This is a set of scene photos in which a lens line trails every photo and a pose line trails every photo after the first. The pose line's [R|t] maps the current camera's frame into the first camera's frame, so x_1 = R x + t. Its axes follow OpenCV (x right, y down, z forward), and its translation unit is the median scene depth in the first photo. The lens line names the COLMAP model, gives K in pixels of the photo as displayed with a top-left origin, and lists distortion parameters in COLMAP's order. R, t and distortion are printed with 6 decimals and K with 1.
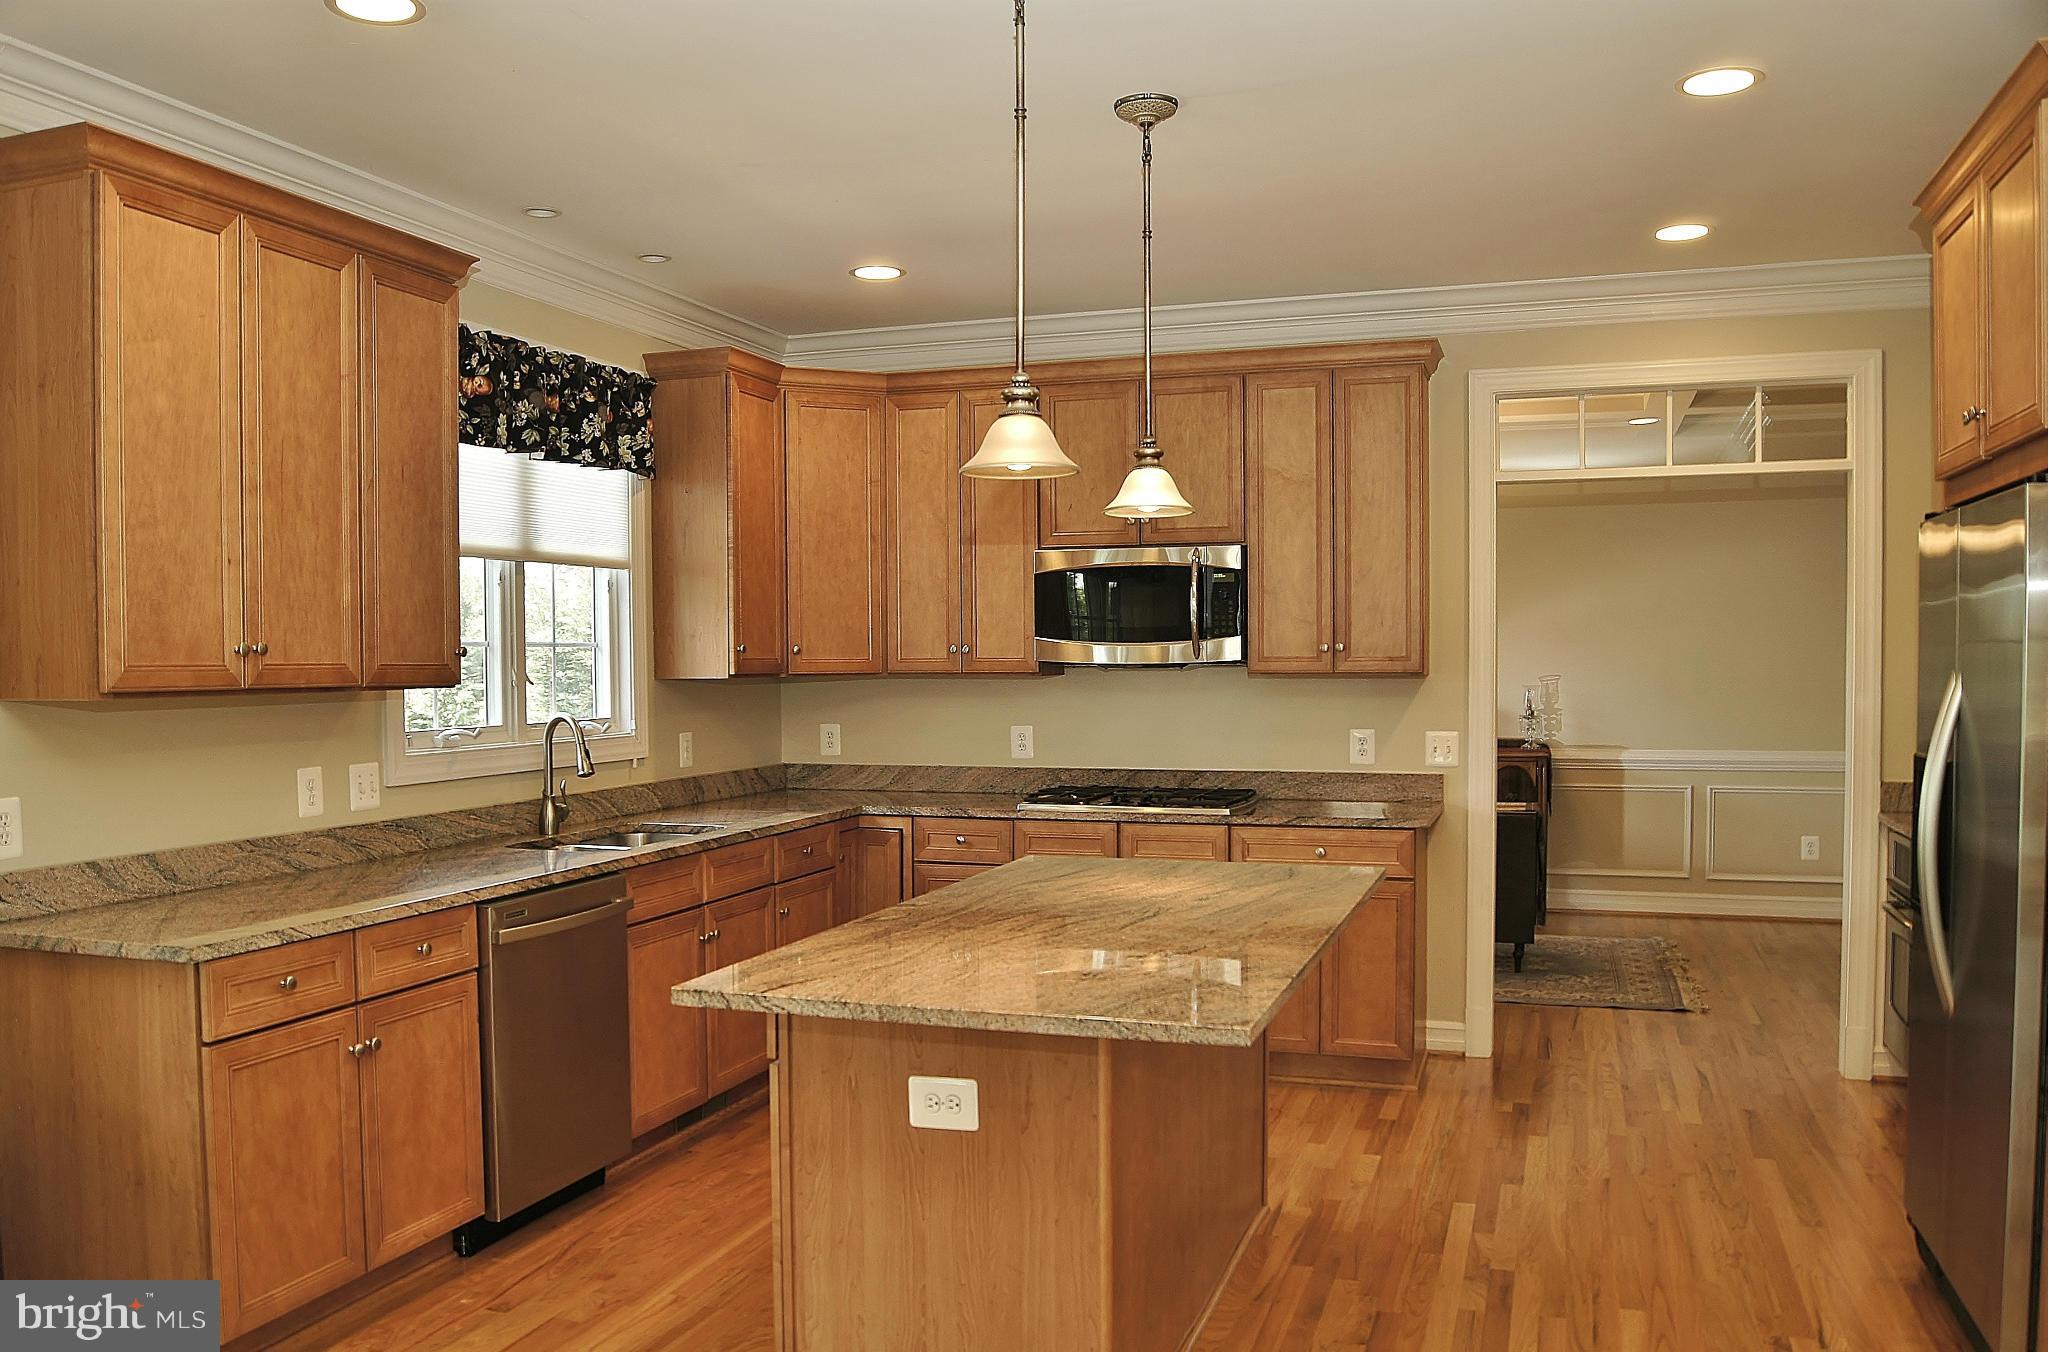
lens RADIAL K [[1597.1, 0, 1025.5], [0, 1597.1, 685.5], [0, 0, 1]] dist [-0.076852, 0.008105]
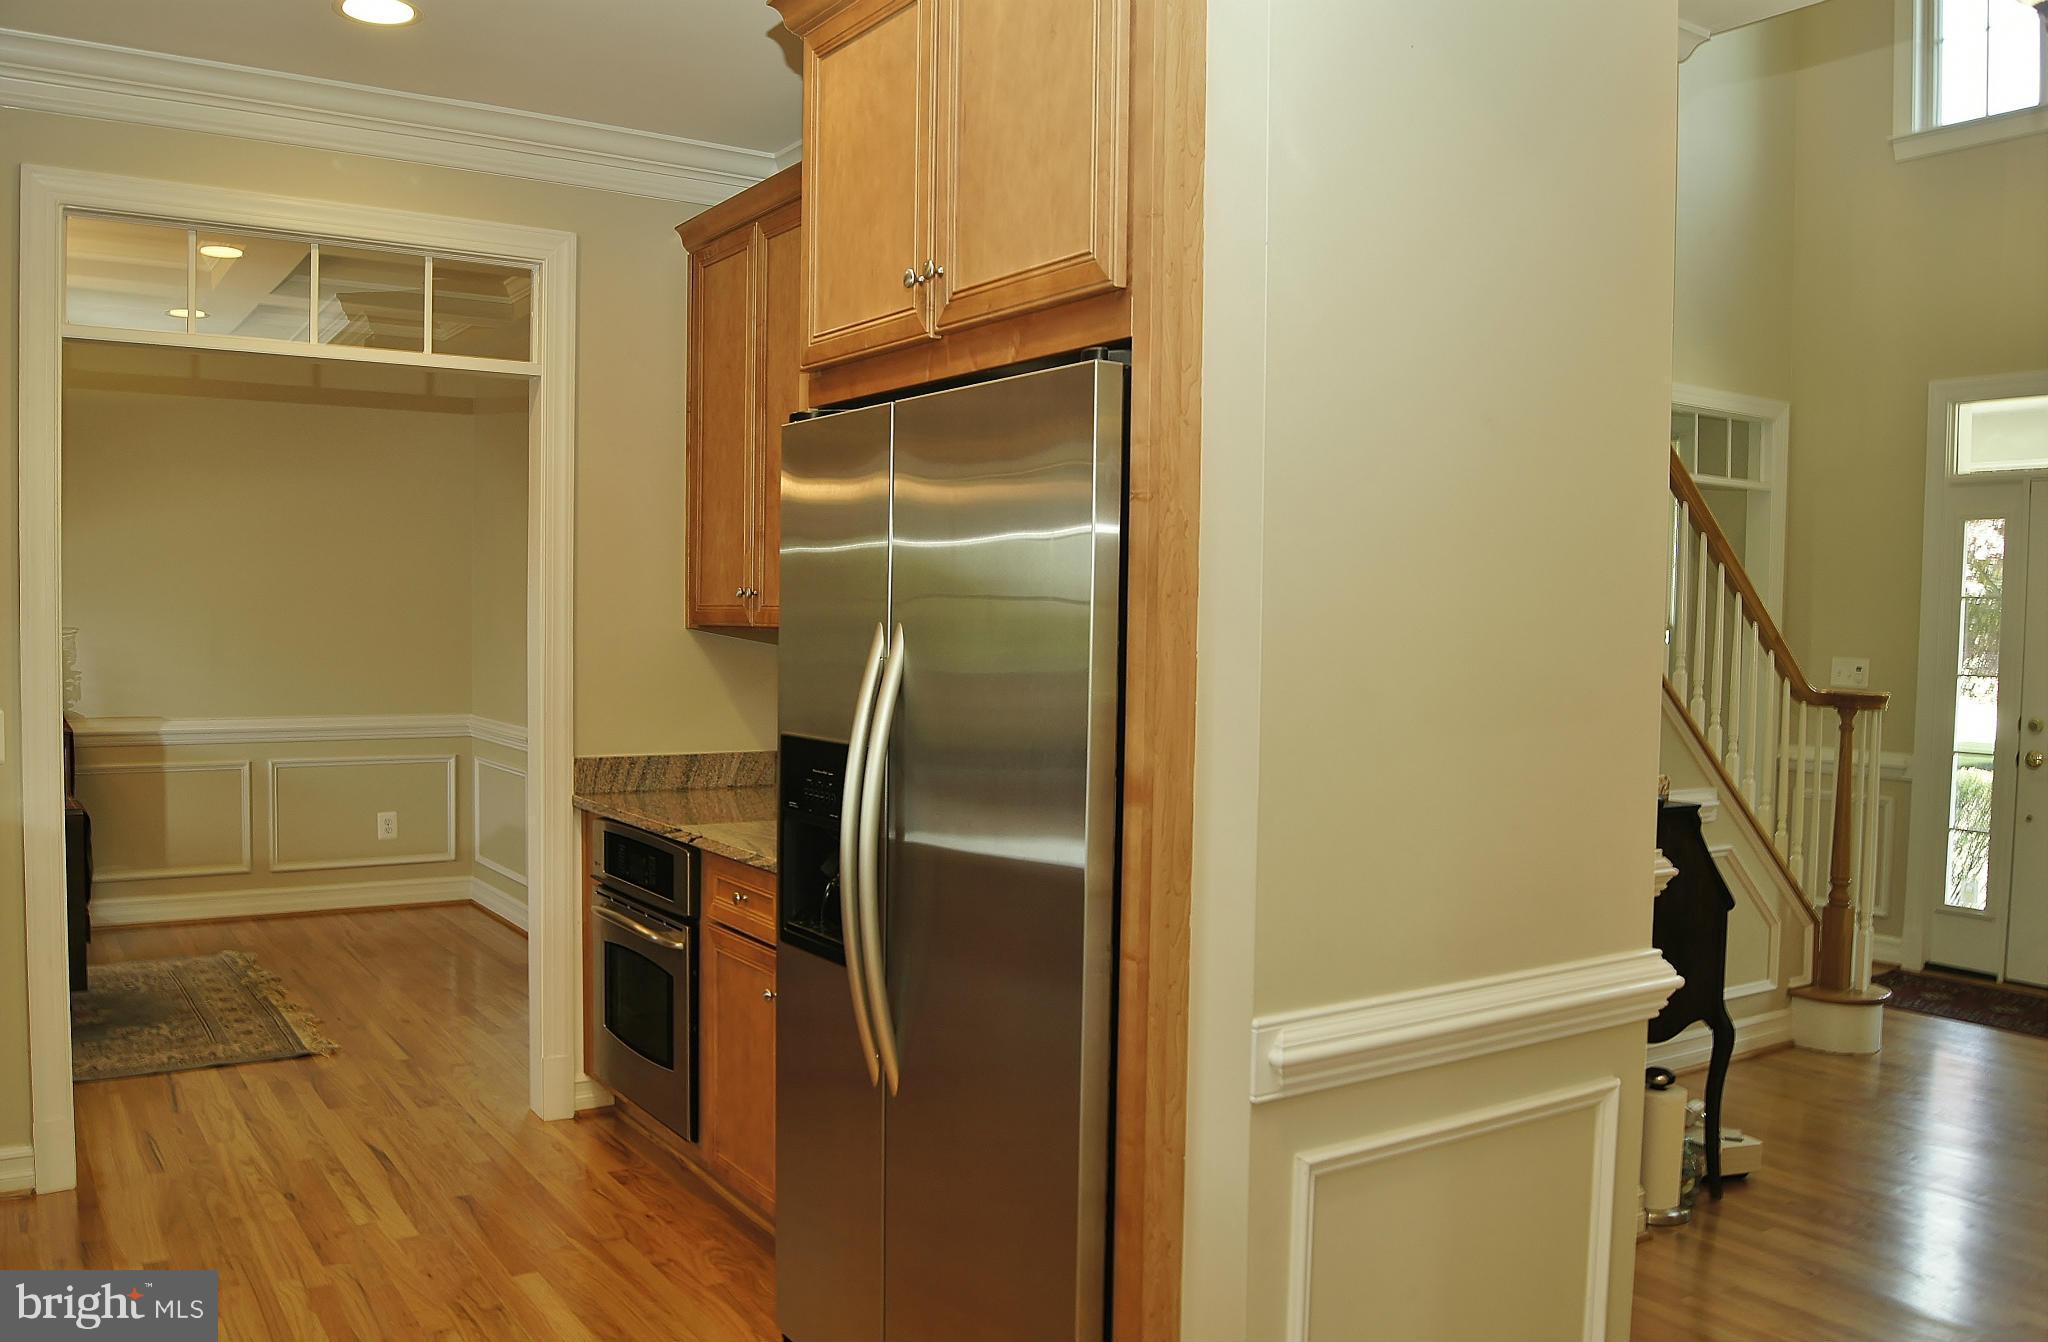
lens RADIAL K [[1597.1, 0, 992.0], [0, 1597.1, 707.2], [0, 0, 1]] dist [-0.076852, 0.008105]
pose [[0.615271, -0.022307, 0.788000, 0.018551], [-0.010194, 0.999291, 0.036248, 0.001851], [-0.788250, -0.030335, 0.614608, 0.287129]]
